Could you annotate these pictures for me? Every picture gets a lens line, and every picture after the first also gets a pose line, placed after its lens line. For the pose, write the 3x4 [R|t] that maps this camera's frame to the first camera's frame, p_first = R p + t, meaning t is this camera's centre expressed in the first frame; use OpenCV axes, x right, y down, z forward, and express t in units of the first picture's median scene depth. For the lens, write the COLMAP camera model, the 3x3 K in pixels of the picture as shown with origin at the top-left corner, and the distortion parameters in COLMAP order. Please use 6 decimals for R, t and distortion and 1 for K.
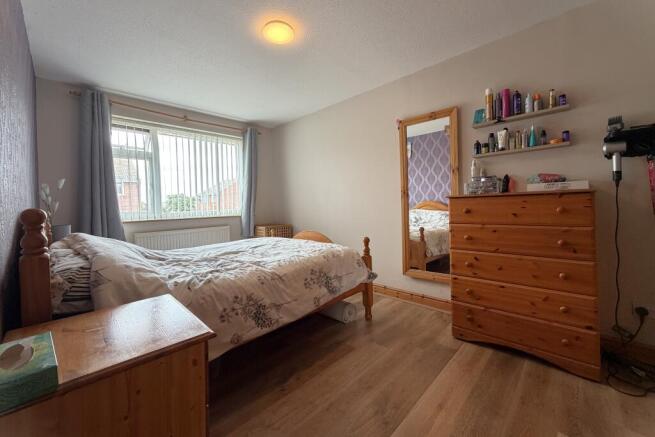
lens RADIAL K [[254.7, 0, 327.7], [0, 254.7, 216.2], [0, 0, 1]] dist [-0.000081, -0.000039]
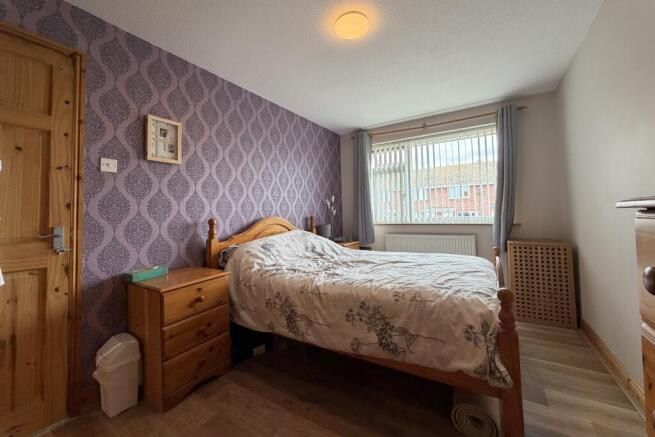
lens RADIAL K [[254.7, 0, 327.7], [0, 254.7, 213.7], [0, 0, 1]] dist [-0.000081, -0.000039]
pose [[0.224607, 0.020377, -0.974236, 0.664224], [-0.026459, 0.999540, 0.014806, -0.066502], [0.974090, 0.022452, 0.225043, 0.726402]]
